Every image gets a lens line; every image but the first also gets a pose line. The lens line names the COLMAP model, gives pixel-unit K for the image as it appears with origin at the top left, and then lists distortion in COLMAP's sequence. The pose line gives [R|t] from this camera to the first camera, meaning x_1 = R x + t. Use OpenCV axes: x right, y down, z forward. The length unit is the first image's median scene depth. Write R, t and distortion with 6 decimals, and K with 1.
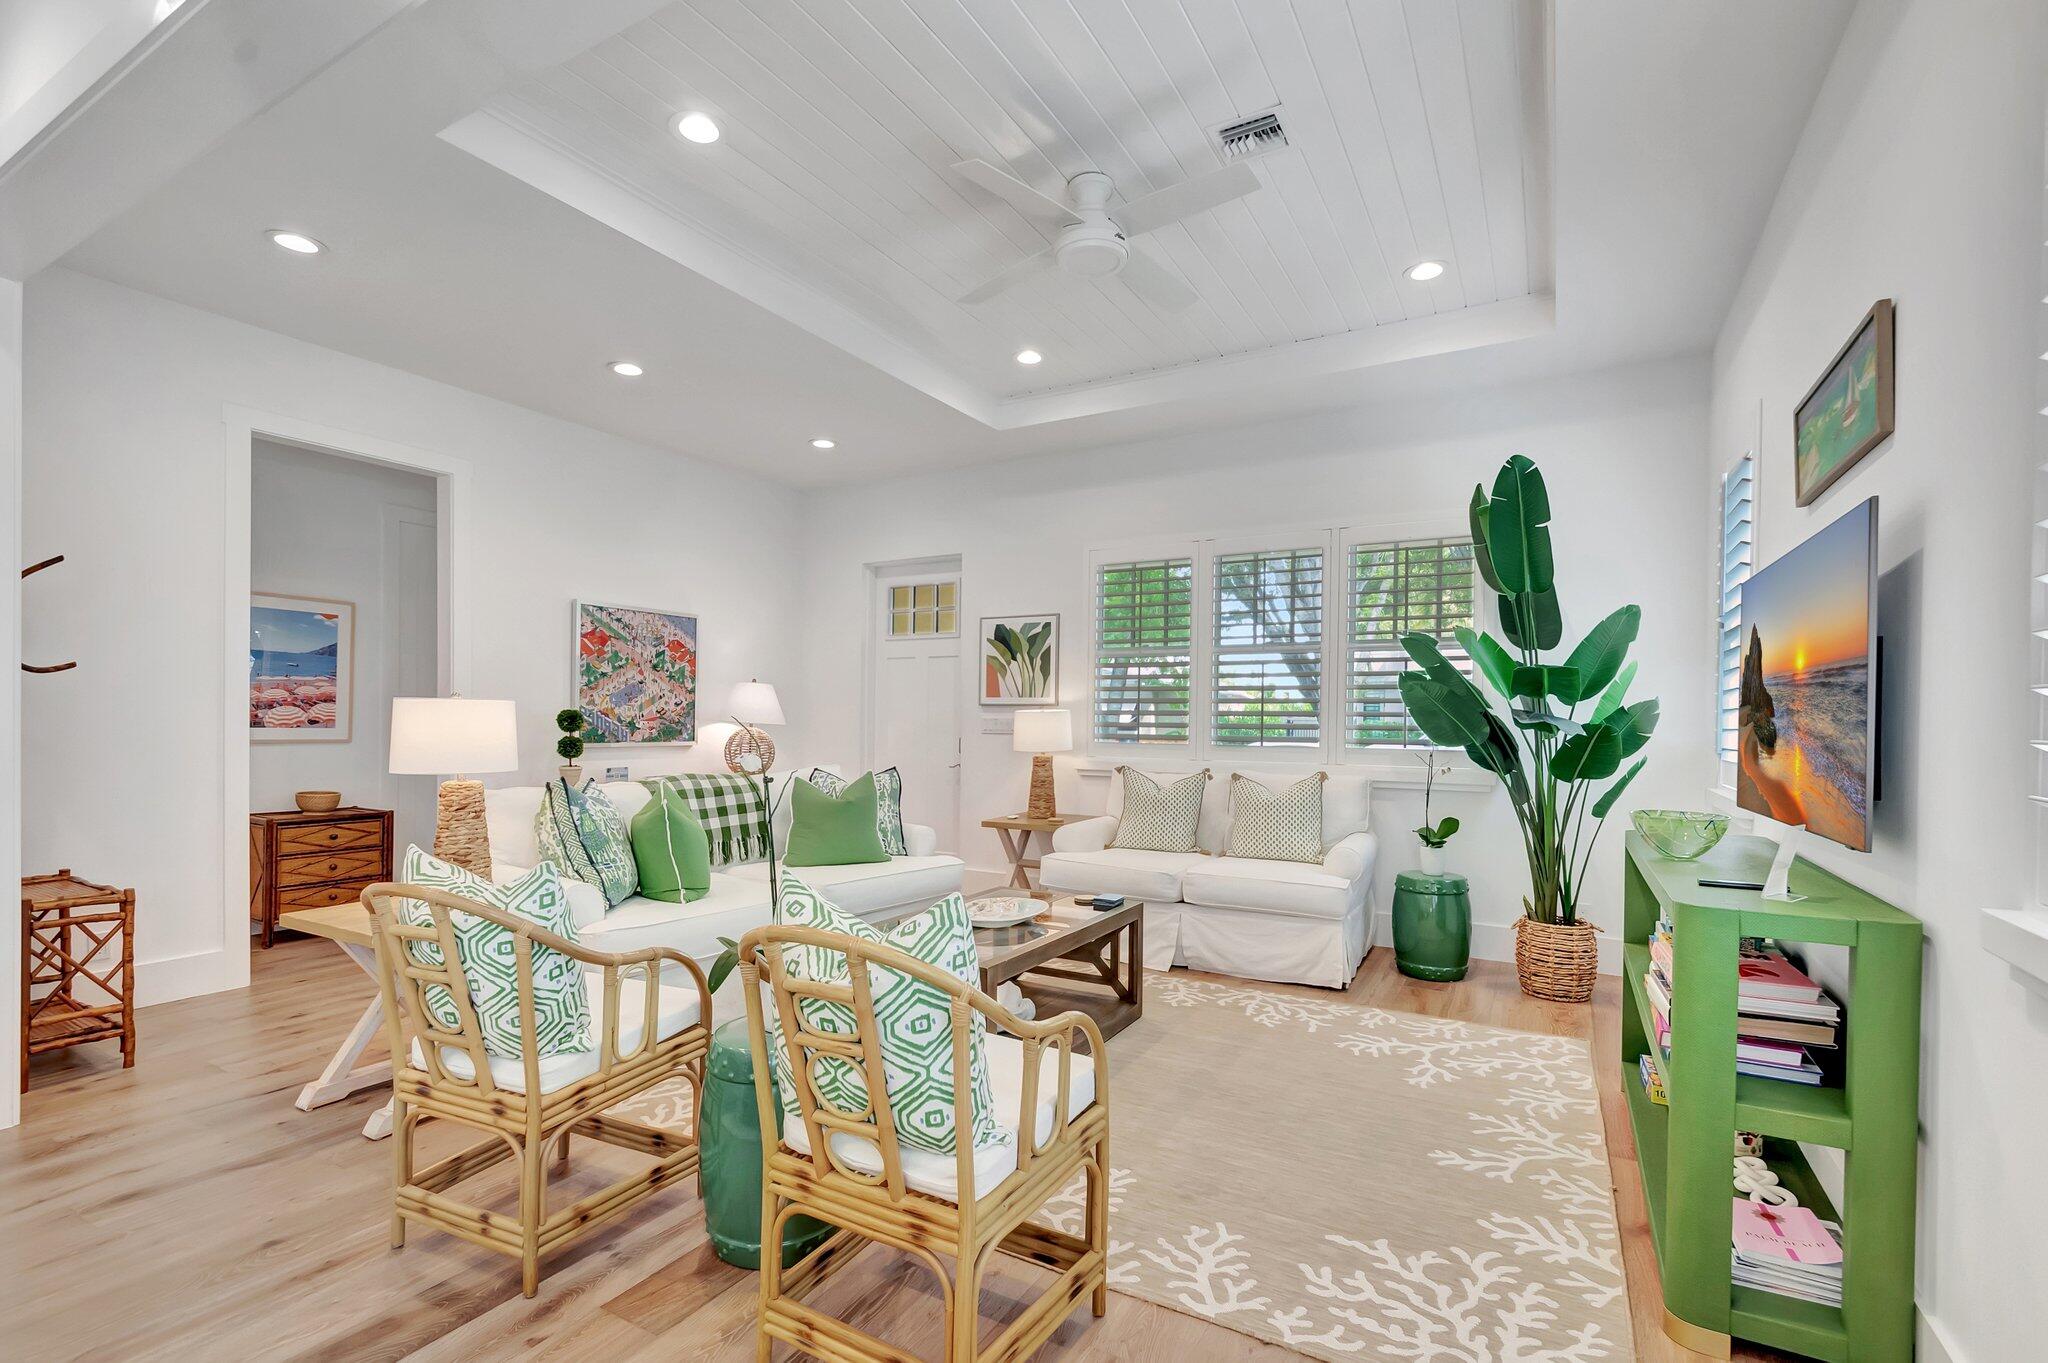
lens RADIAL K [[928.1, 0, 1032.9], [0, 928.1, 724.1], [0, 0, 1]] dist [0.001538, -0.000078]
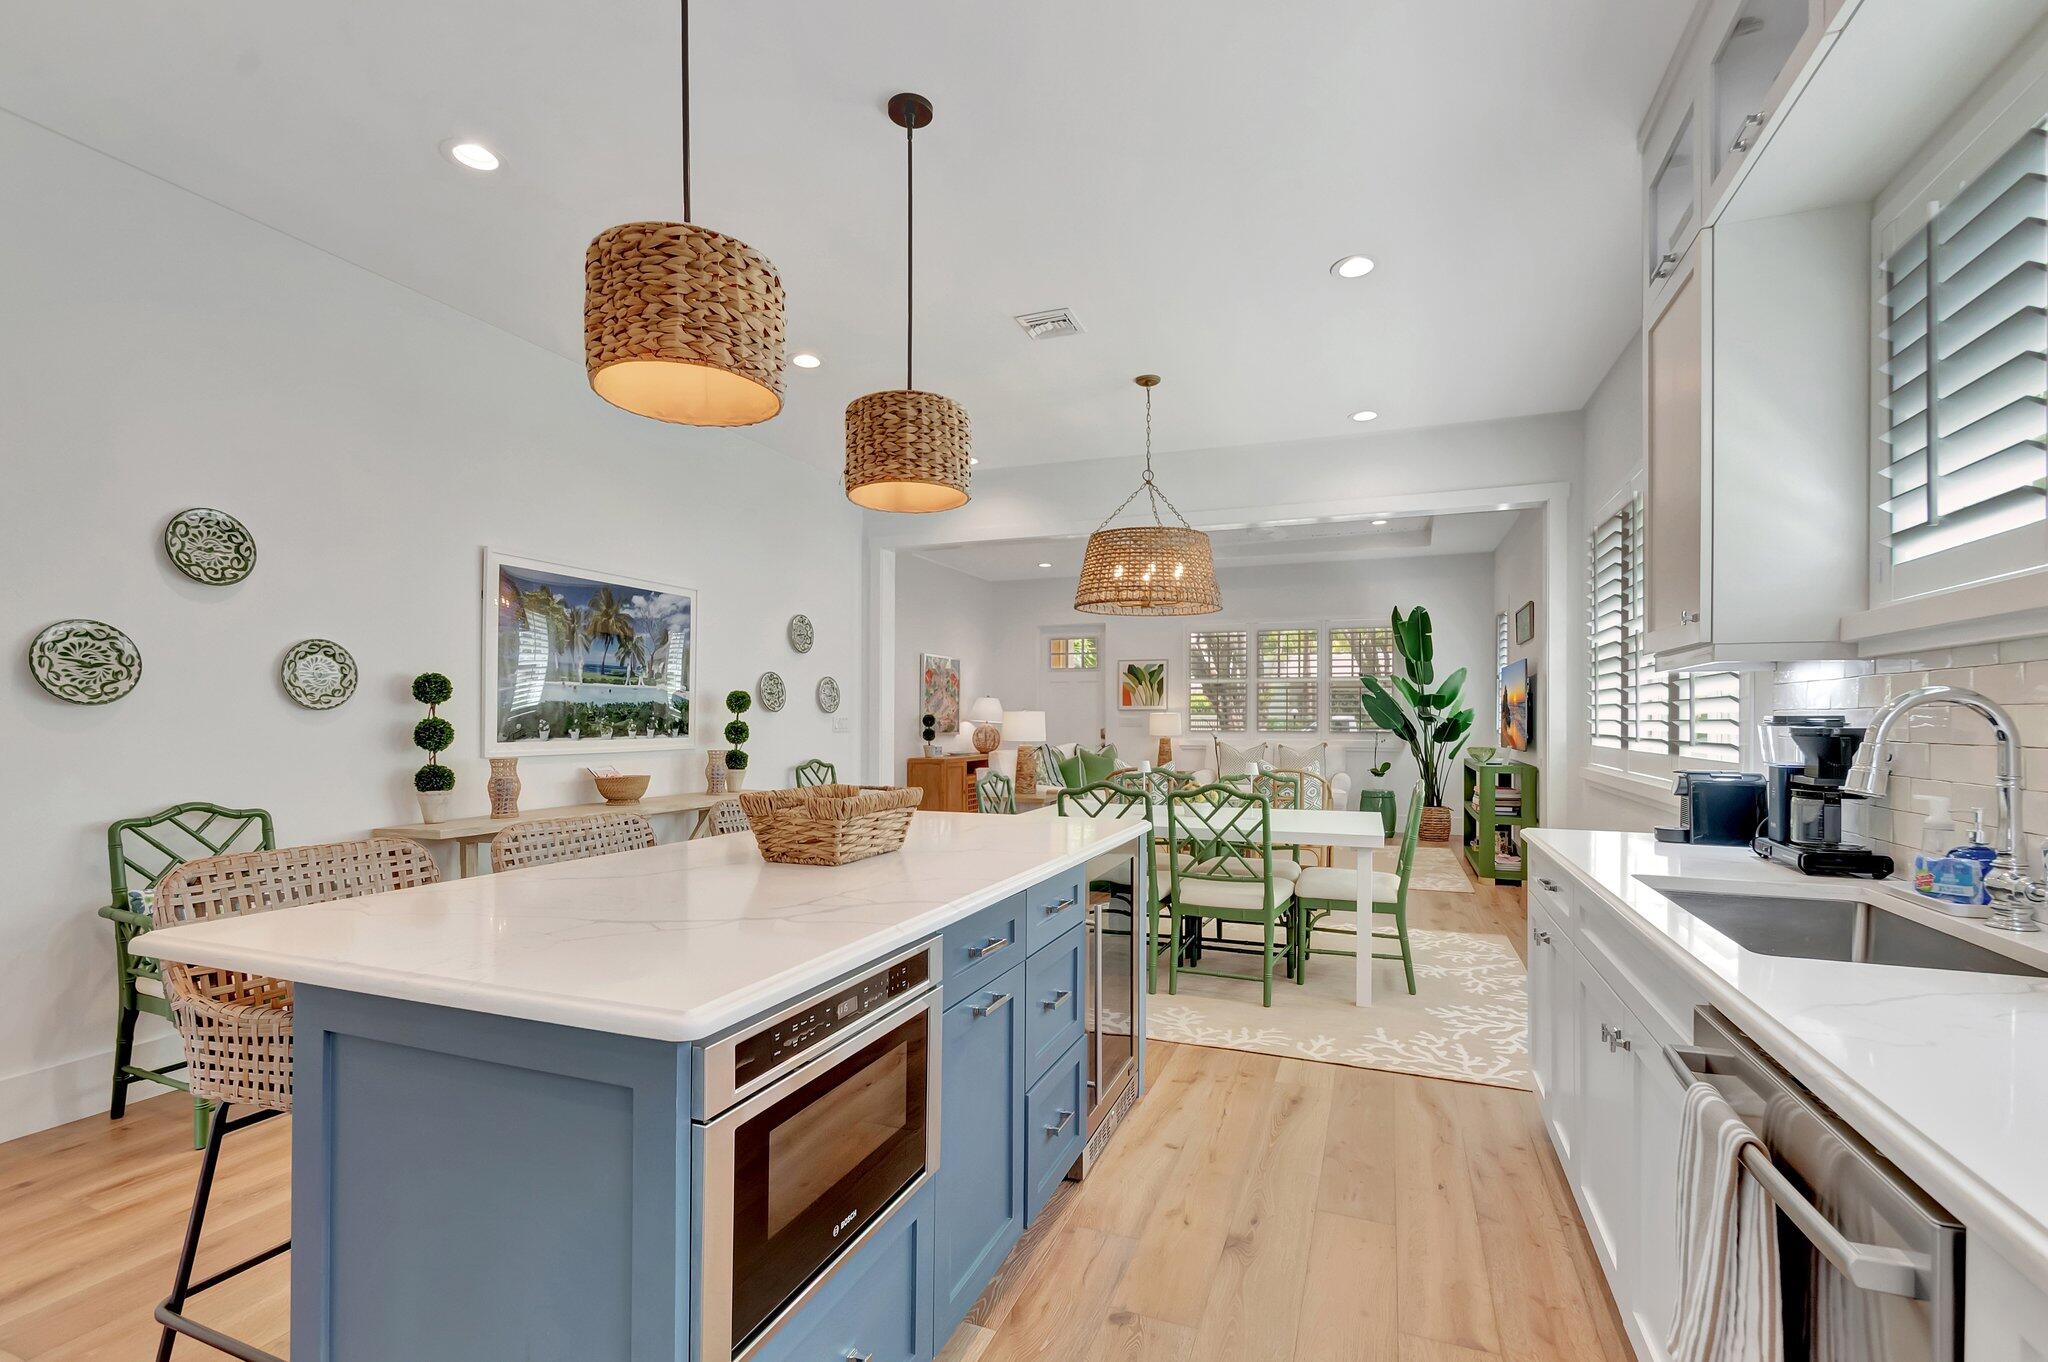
lens RADIAL K [[919.4, 0, 1029.9], [0, 919.4, 713.5], [0, 0, 1]] dist [-0.000026, -0.000232]
pose [[0.989434, -0.005841, 0.144867, -0.675054], [0.007324, 0.999926, -0.009707, 0.001885], [-0.144800, 0.010666, 0.989403, -0.988873]]
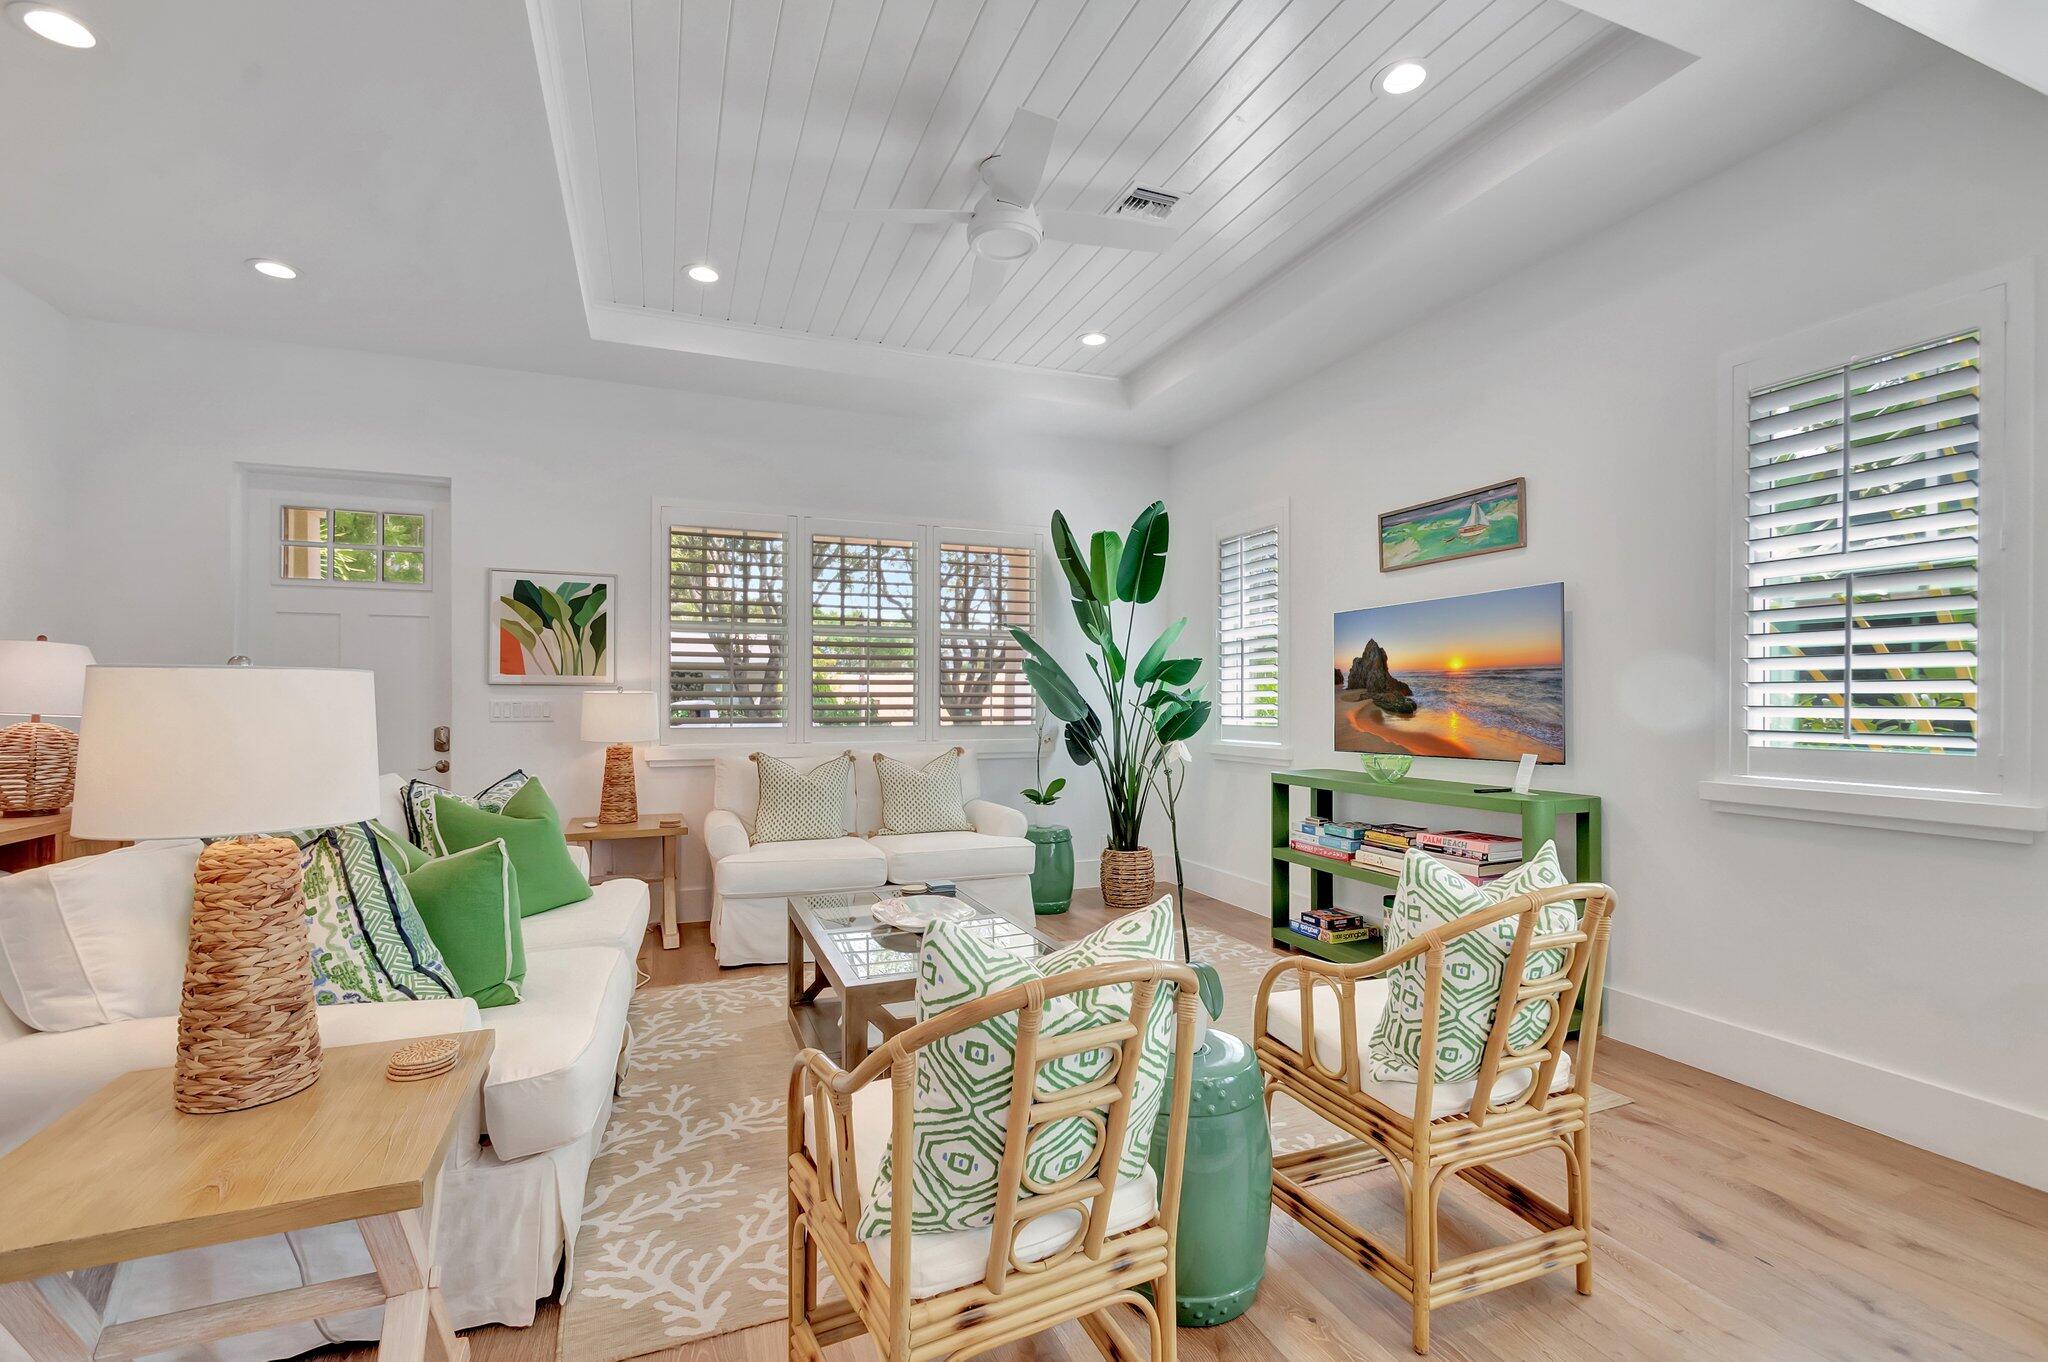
lens RADIAL K [[901.6, 0, 1023.5], [0, 901.6, 704.5], [0, 0, 1]] dist [-0.001180, -0.000259]
pose [[0.621335, -0.010462, 0.783475, -0.514832], [0.010736, 0.999931, 0.004838, -0.004356], [-0.783471, 0.005405, 0.621405, 0.290798]]
